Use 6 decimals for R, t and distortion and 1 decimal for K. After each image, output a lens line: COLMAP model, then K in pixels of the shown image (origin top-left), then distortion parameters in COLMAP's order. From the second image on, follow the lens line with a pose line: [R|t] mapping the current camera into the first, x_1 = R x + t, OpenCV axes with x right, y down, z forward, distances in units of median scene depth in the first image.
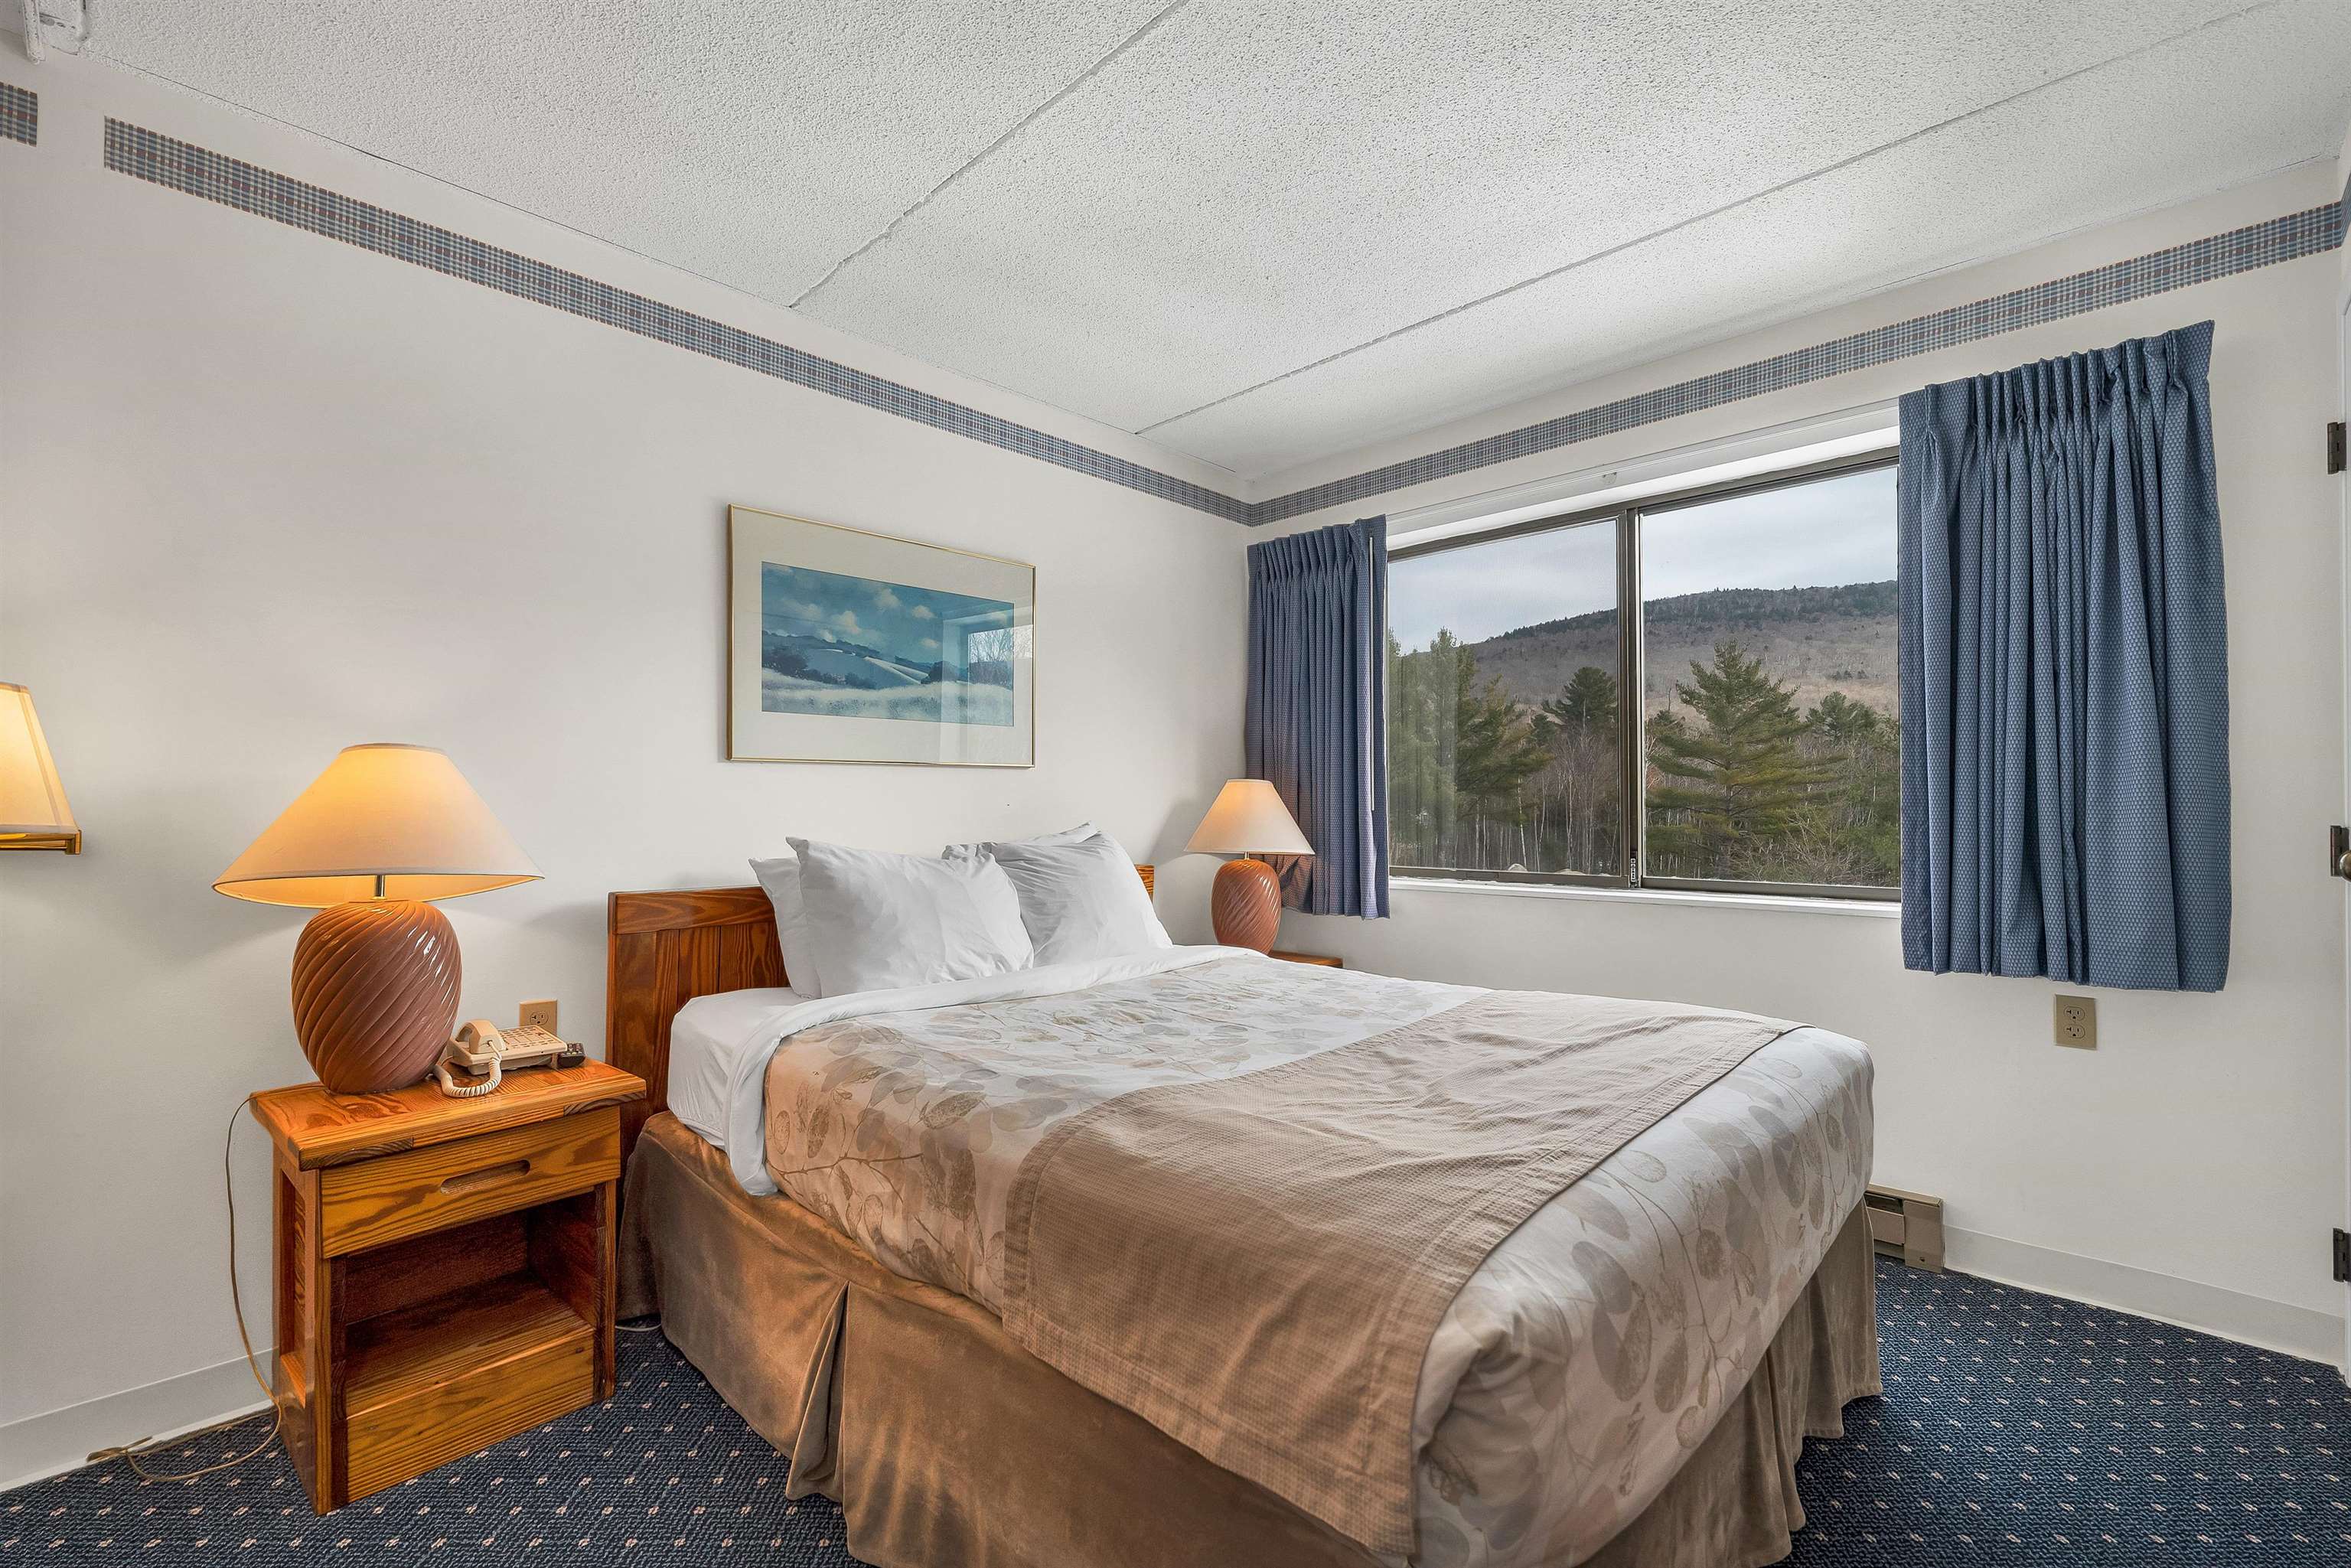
lens RADIAL K [[1015.7, 0, 1175.5], [0, 1015.7, 784.0], [0, 0, 1]] dist [-0.002048, 0.000048]
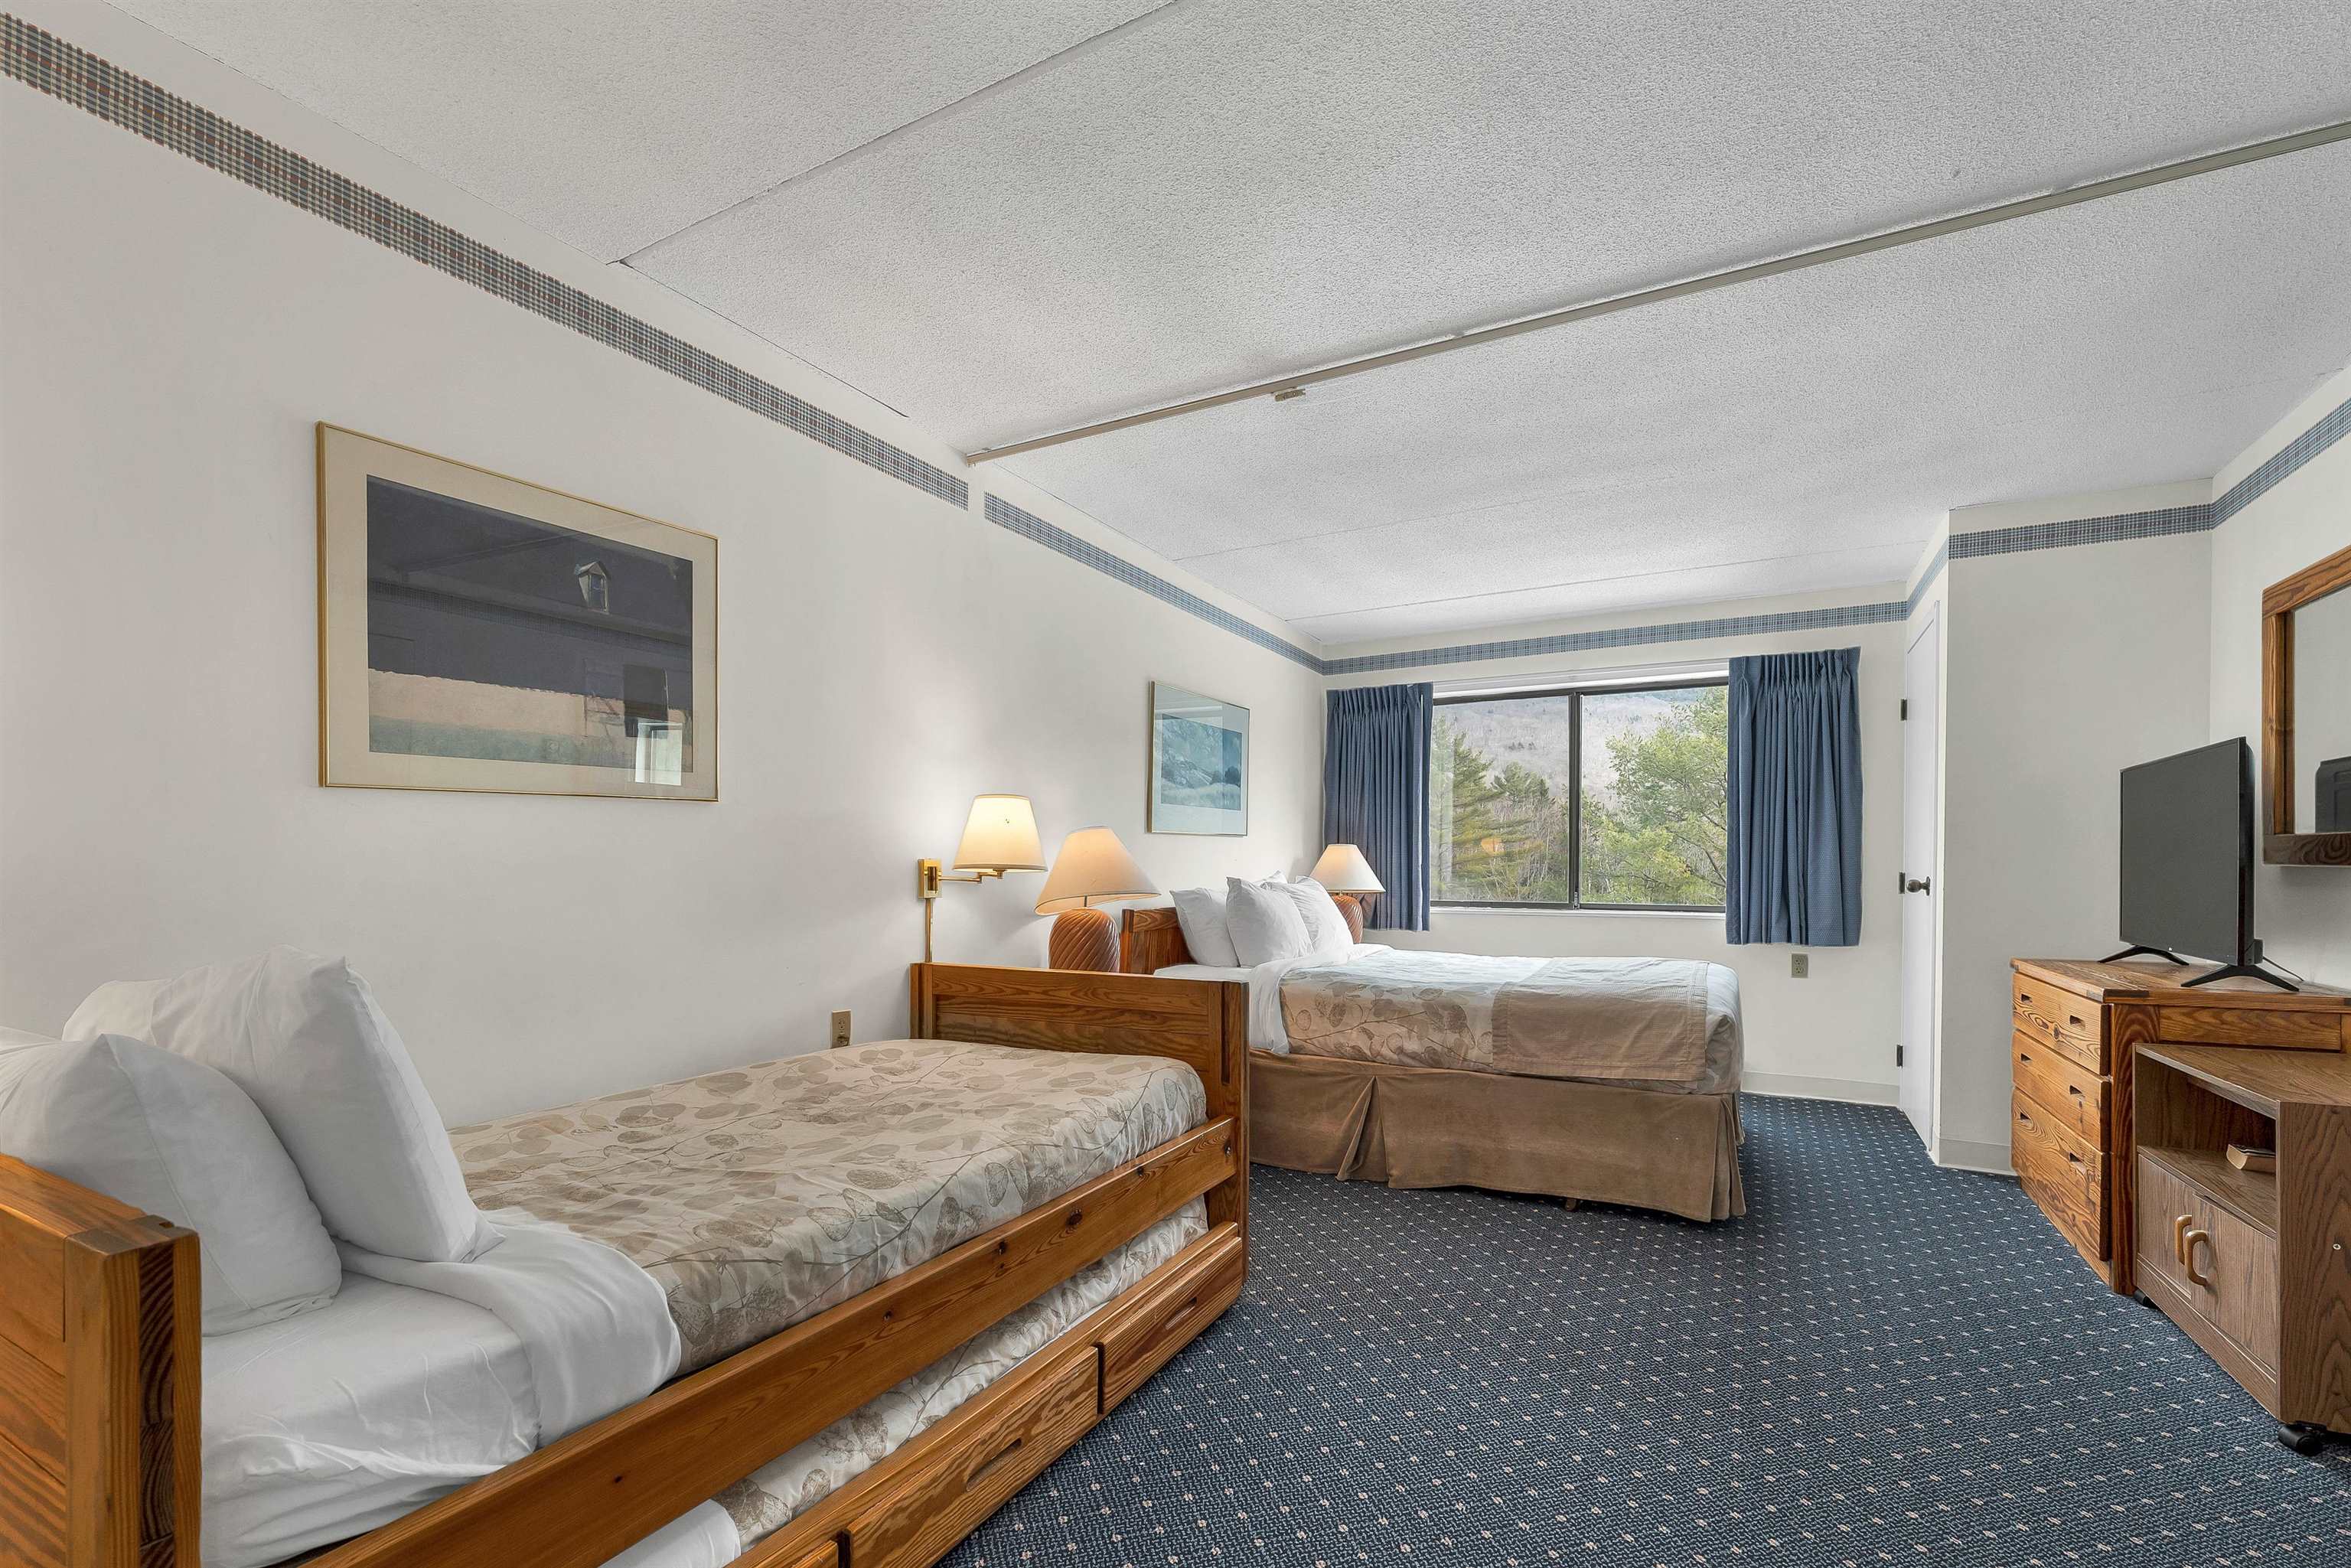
lens RADIAL K [[1033.1, 0, 1174.0], [0, 1033.1, 850.9], [0, 0, 1]] dist [0.001154, -0.000080]
pose [[0.964889, 0.007726, 0.262546, -0.834291], [-0.011085, 0.999875, 0.011313, -0.012281], [-0.262425, -0.013826, 0.964853, -0.652916]]
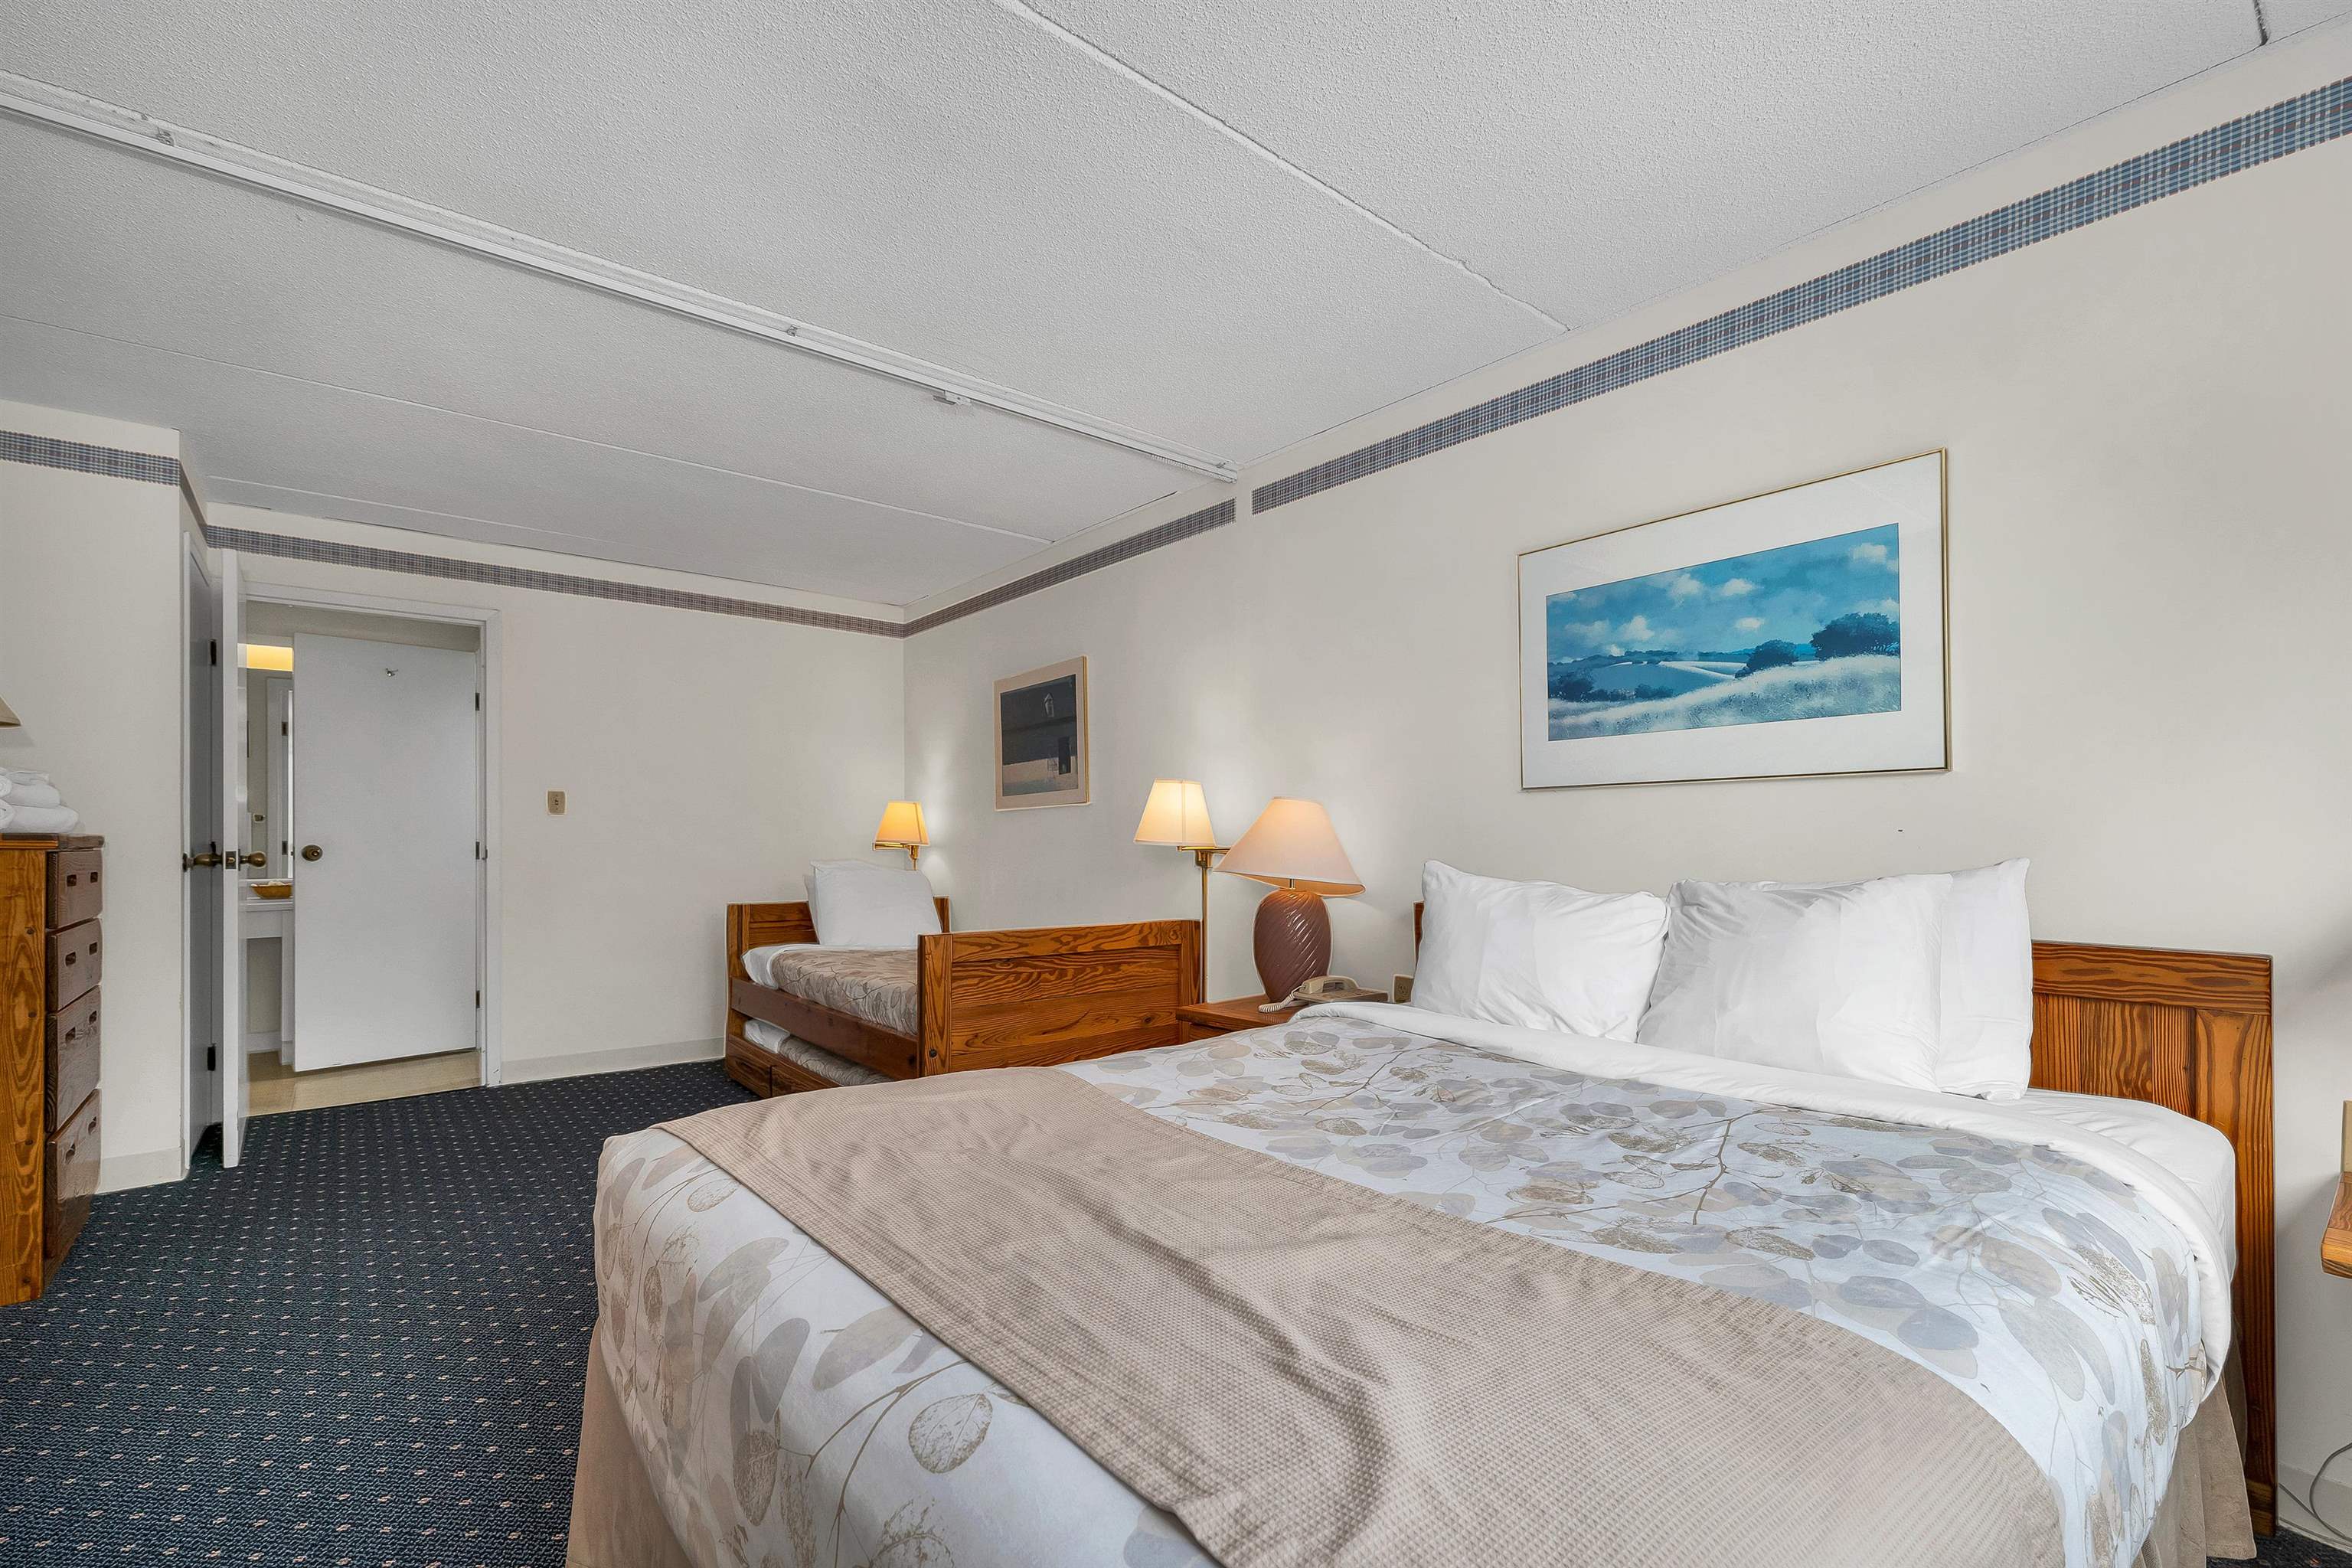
lens RADIAL K [[1017.5, 0, 1181.6], [0, 1017.5, 831.6], [0, 0, 1]] dist [-0.000235, 0.000002]
pose [[-0.123540, -0.003415, -0.992334, 0.662163], [0.019979, 0.999783, -0.005928, 0.018582], [0.992138, -0.020559, -0.123445, 0.756176]]
